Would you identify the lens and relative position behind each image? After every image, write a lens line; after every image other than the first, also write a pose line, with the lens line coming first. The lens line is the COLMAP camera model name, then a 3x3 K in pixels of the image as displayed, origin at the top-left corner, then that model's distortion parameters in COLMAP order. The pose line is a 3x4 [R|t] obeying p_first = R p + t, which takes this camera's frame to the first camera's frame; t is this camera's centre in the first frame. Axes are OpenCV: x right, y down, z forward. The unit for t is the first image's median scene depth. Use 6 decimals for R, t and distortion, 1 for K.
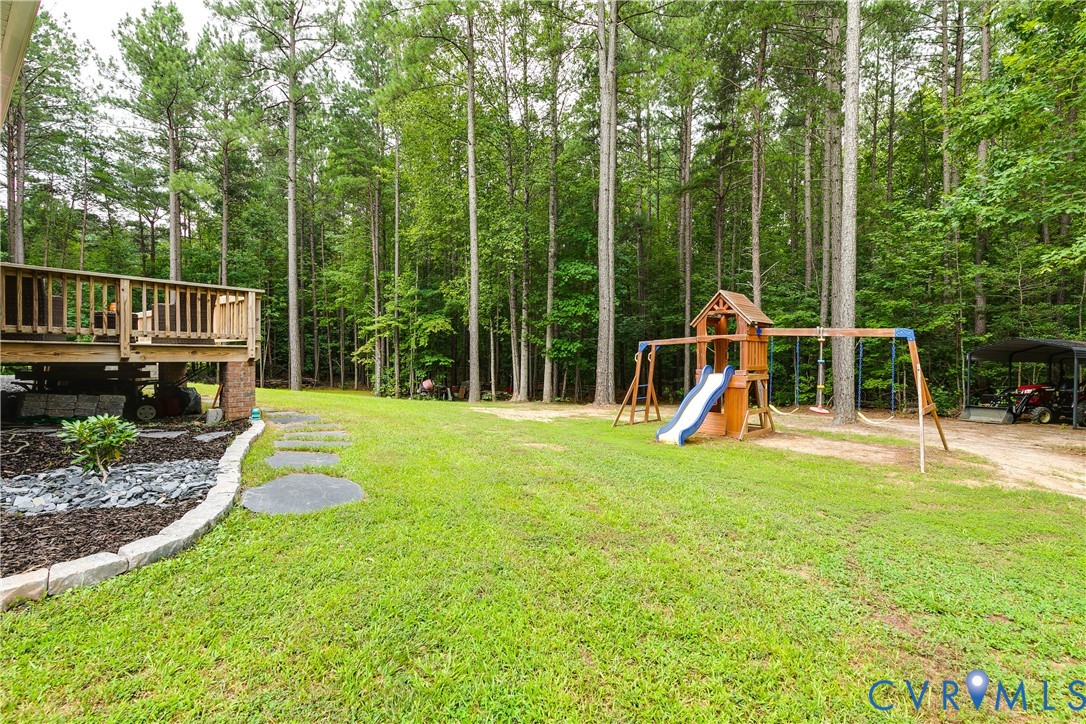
lens RADIAL K [[487.7, 0, 540.4], [0, 487.7, 360.5], [0, 0, 1]] dist [0.009361, -0.001834]
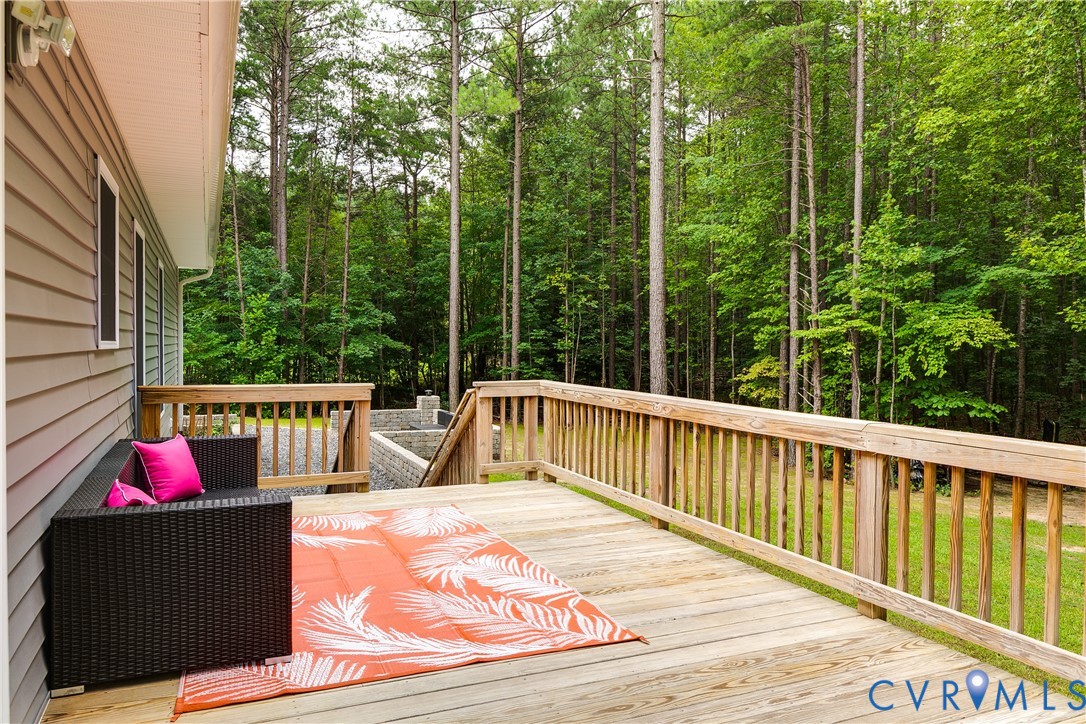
lens RADIAL K [[792.5, 0, 544.7], [0, 792.5, 354.7], [0, 0, 1]] dist [0.007030, 0.005403]
pose [[0.883410, 0.004194, -0.468582, -0.139278], [-0.007332, 0.999961, -0.004873, -0.027556], [0.468543, 0.007740, 0.883407, 0.121110]]
